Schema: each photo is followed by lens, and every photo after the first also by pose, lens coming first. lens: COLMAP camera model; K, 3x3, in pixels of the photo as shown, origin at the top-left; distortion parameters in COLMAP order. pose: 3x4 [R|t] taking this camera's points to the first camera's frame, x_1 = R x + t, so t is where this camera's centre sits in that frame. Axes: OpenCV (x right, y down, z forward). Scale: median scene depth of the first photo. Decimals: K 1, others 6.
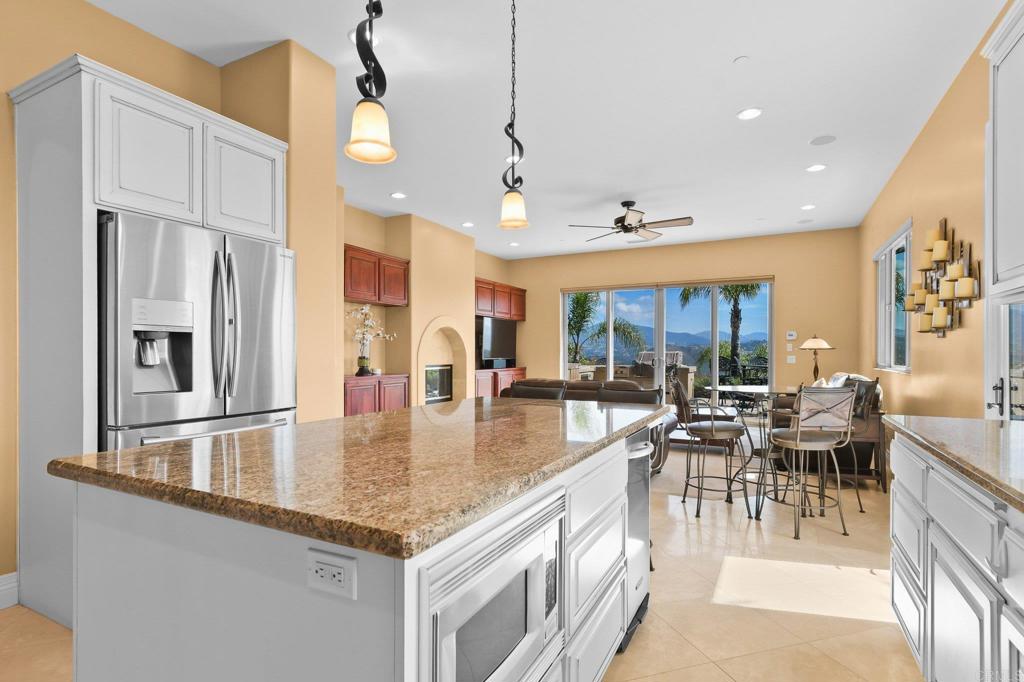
lens RADIAL K [[491.8, 0, 513.8], [0, 491.8, 351.2], [0, 0, 1]] dist [-0.003654, -0.000930]
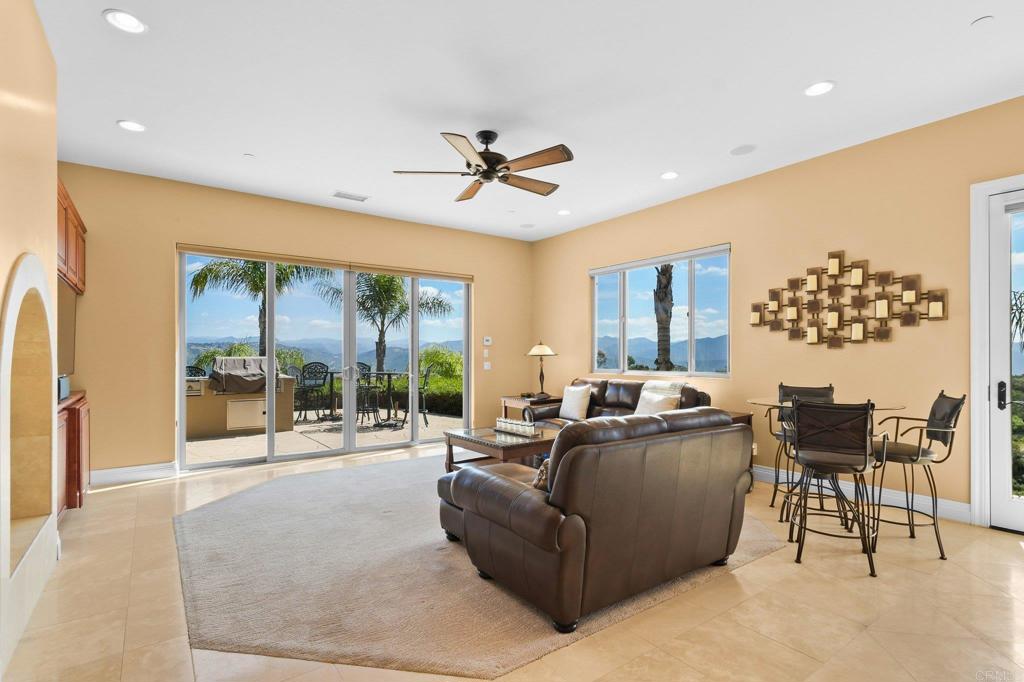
lens RADIAL K [[491.8, 0, 521.5], [0, 491.8, 343.6], [0, 0, 1]] dist [-0.003654, -0.000930]
pose [[0.451874, 0.019953, 0.891858, -0.300442], [-0.000068, 0.999751, -0.022332, -0.006157], [-0.892082, 0.010030, 0.451763, 0.593818]]
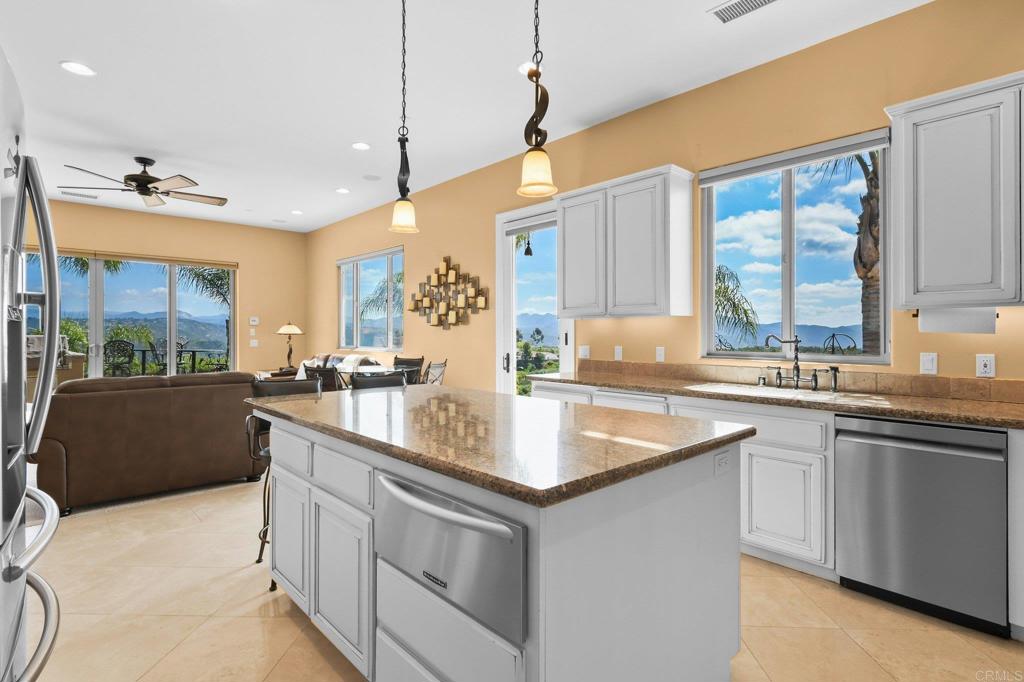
lens RADIAL K [[491.8, 0, 511.8], [0, 491.8, 330.6], [0, 0, 1]] dist [-0.003654, -0.000930]
pose [[0.323354, -0.001612, 0.946277, -0.315525], [0.001847, 0.999998, 0.001072, -0.012951], [-0.946276, 0.001401, 0.323356, 0.135960]]
